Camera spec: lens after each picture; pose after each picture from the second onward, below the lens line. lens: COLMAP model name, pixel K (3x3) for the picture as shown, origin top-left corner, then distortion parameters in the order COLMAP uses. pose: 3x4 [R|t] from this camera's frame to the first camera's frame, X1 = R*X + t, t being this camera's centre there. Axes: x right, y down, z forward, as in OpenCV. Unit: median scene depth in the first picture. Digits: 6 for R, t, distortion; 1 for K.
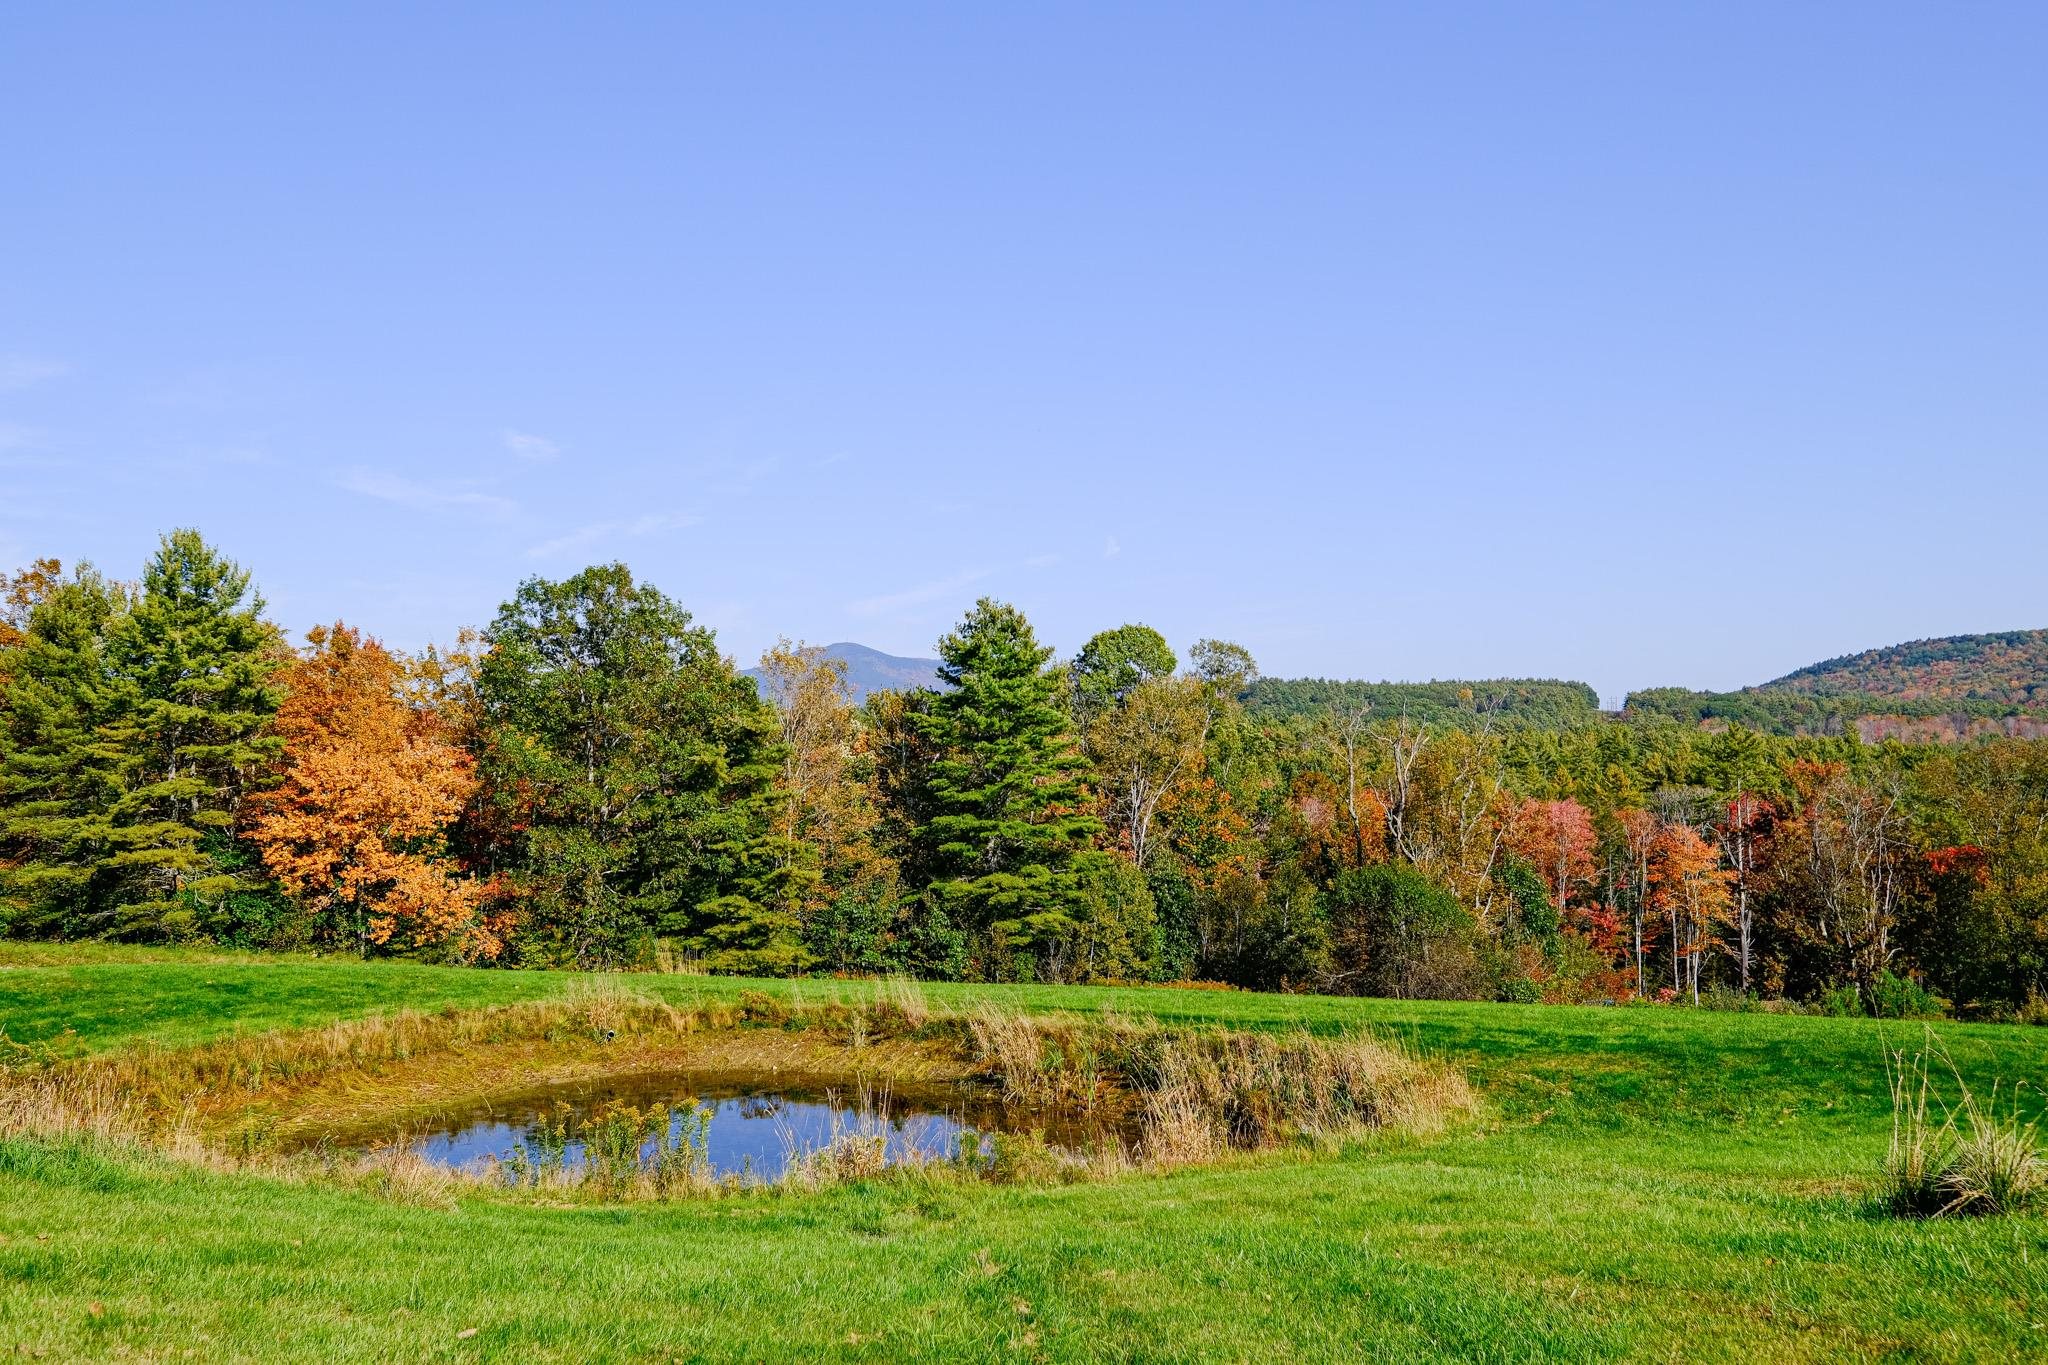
lens RADIAL K [[1811.5, 0, 1023.9], [0, 1811.5, 685.9], [0, 0, 1]] dist [0.012499, -0.001171]
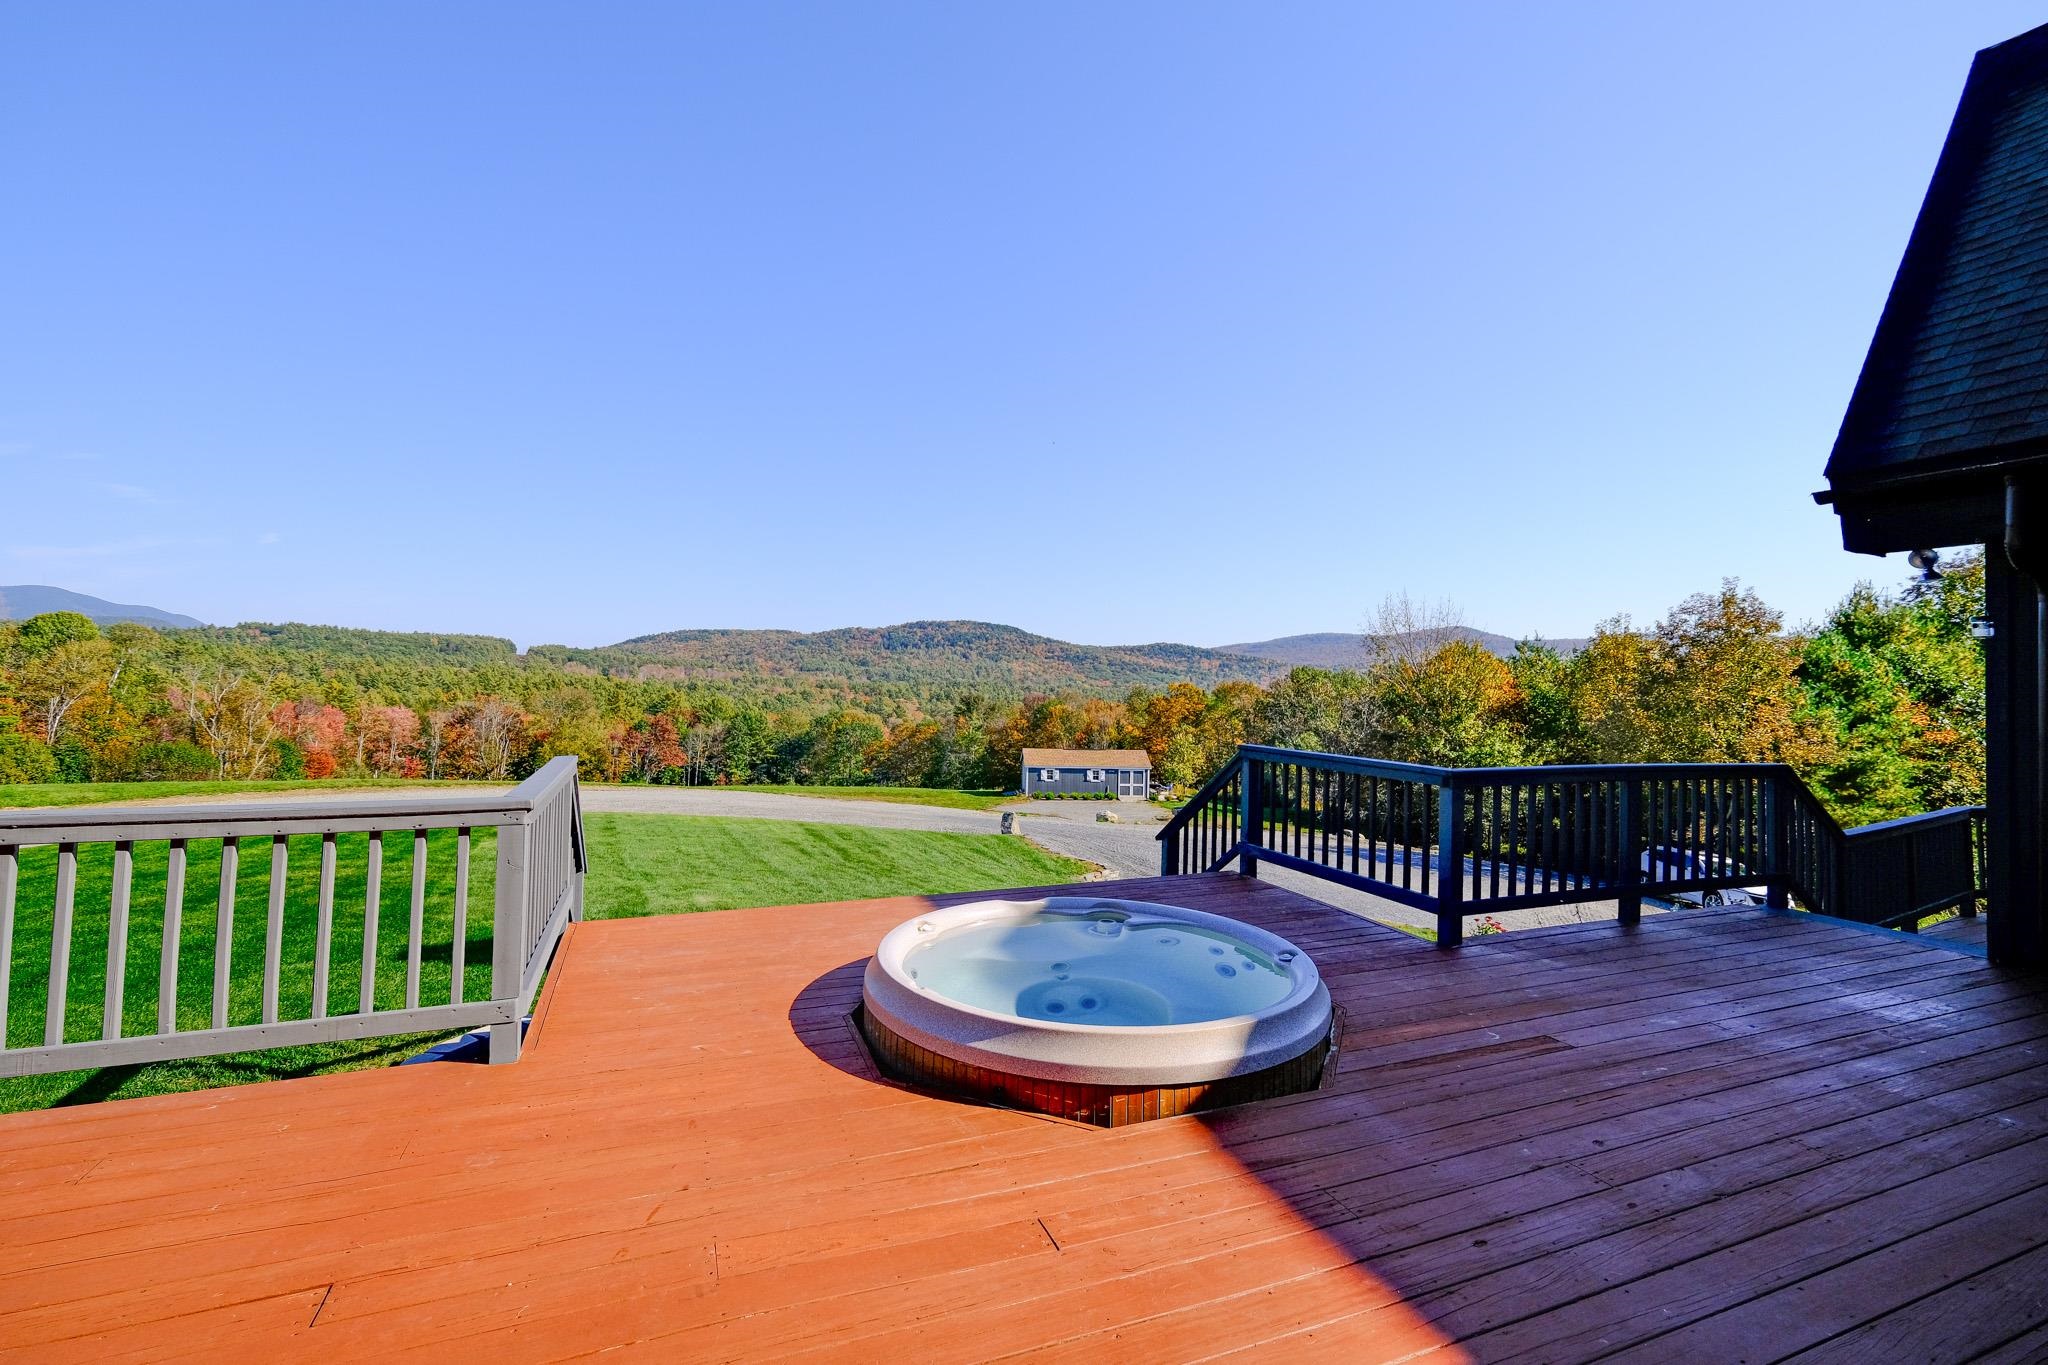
lens RADIAL K [[888.8, 0, 1021.1], [0, 888.8, 675.2], [0, 0, 1]] dist [-0.003916, 0.000325]
pose [[0.688662, 0.041343, 0.723903, 0.062644], [-0.064711, 0.997894, 0.004570, -0.026944], [-0.722189, -0.049992, 0.689886, -0.245131]]
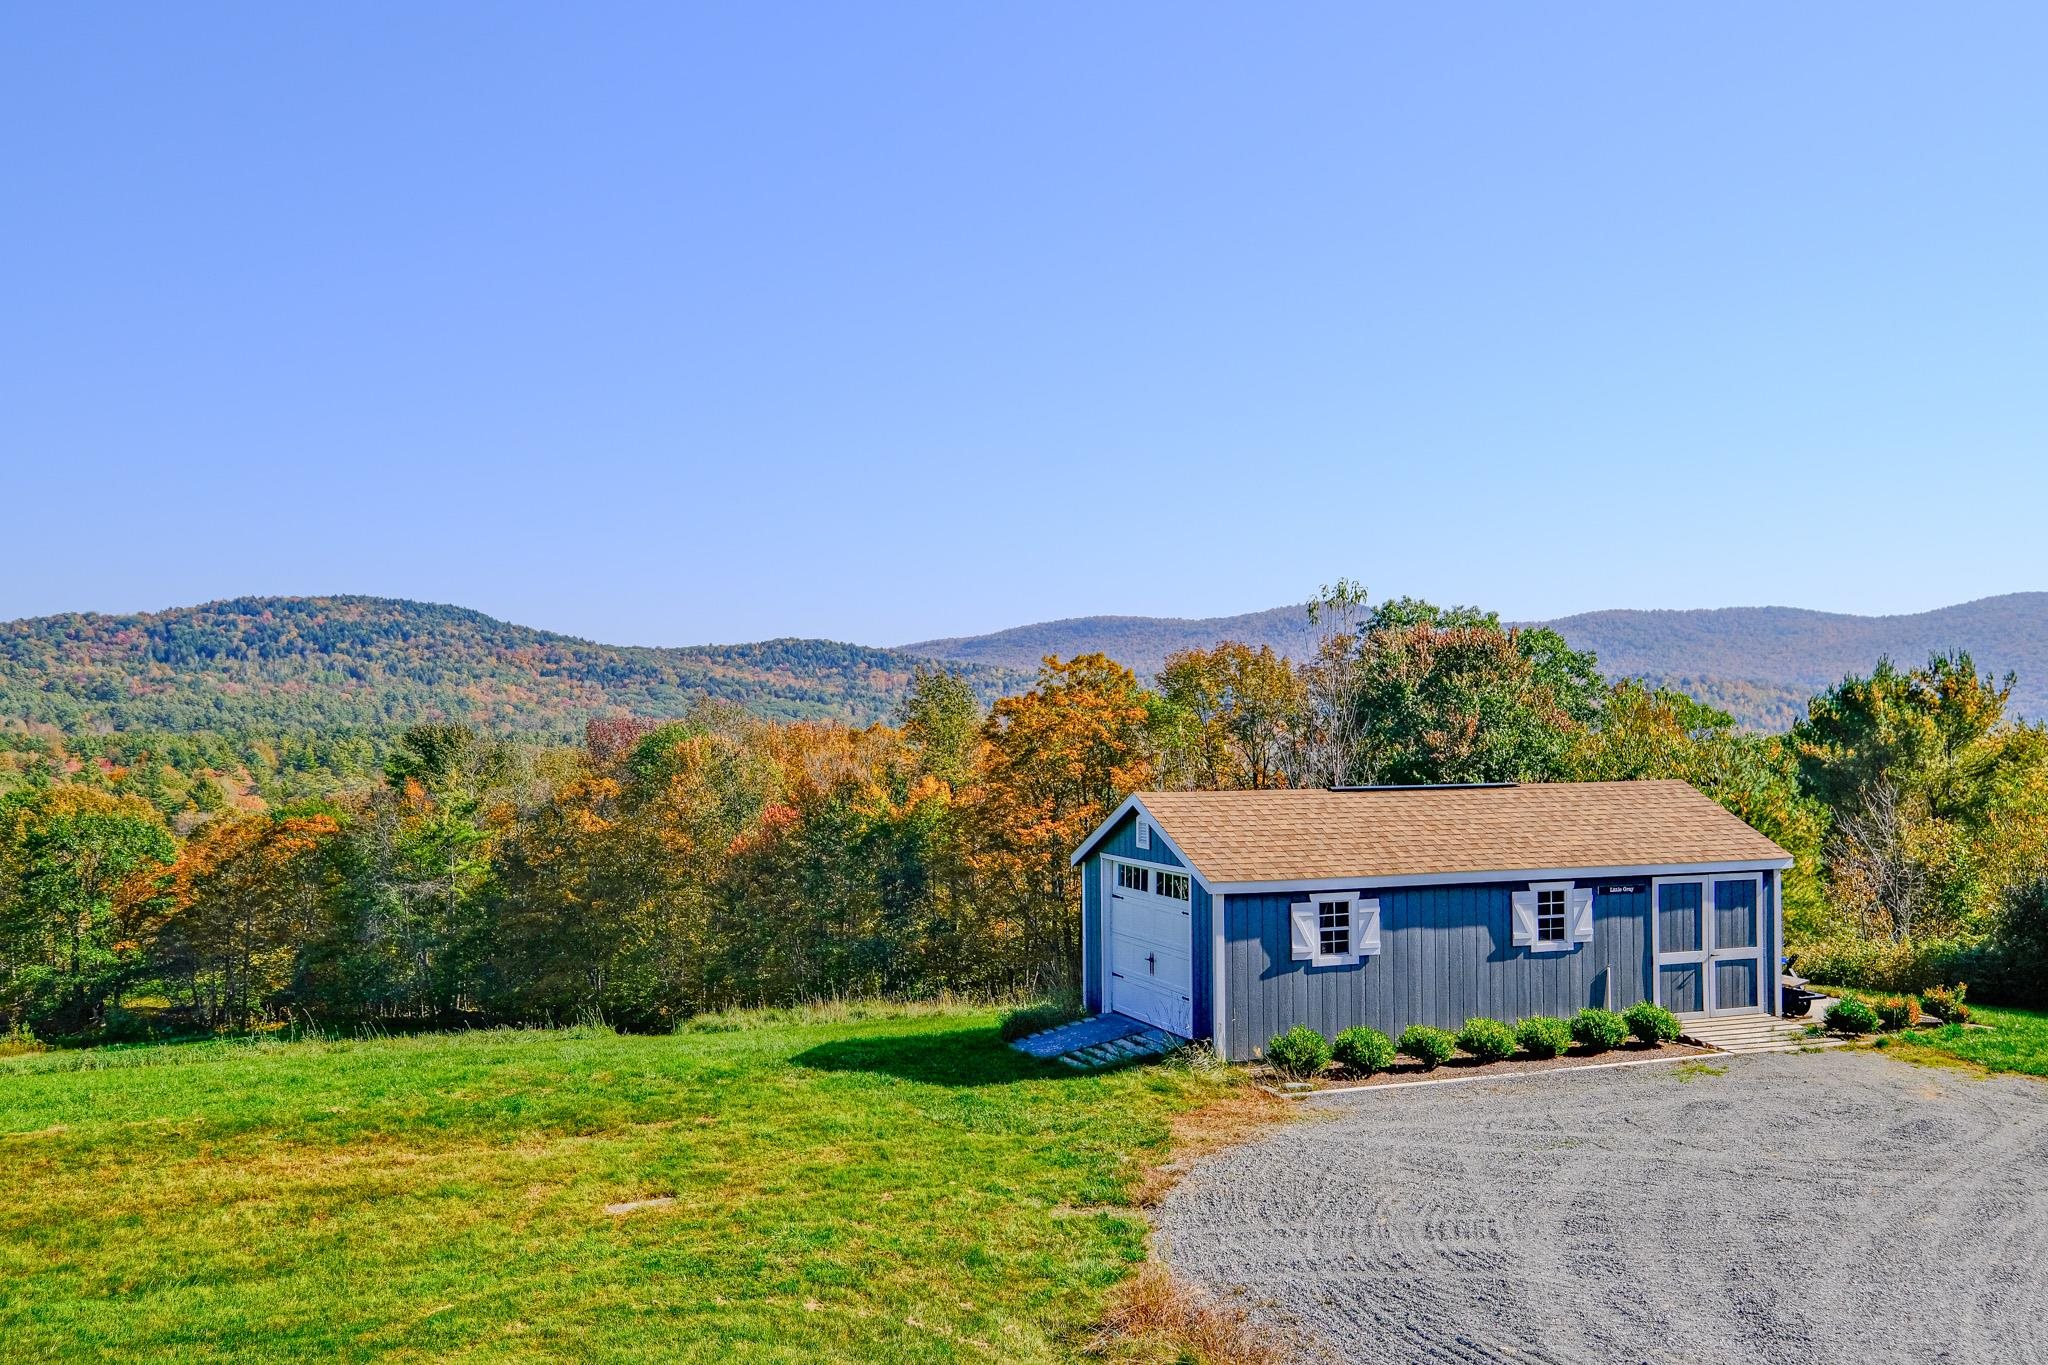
lens RADIAL K [[1811.5, 0, 1037.5], [0, 1811.5, 693.1], [0, 0, 1]] dist [0.012499, -0.001171]
pose [[0.445723, 0.033786, 0.894533, 0.205224], [-0.036378, 0.999146, -0.019611, 0.000226], [-0.894431, -0.023800, 0.446572, -0.048341]]
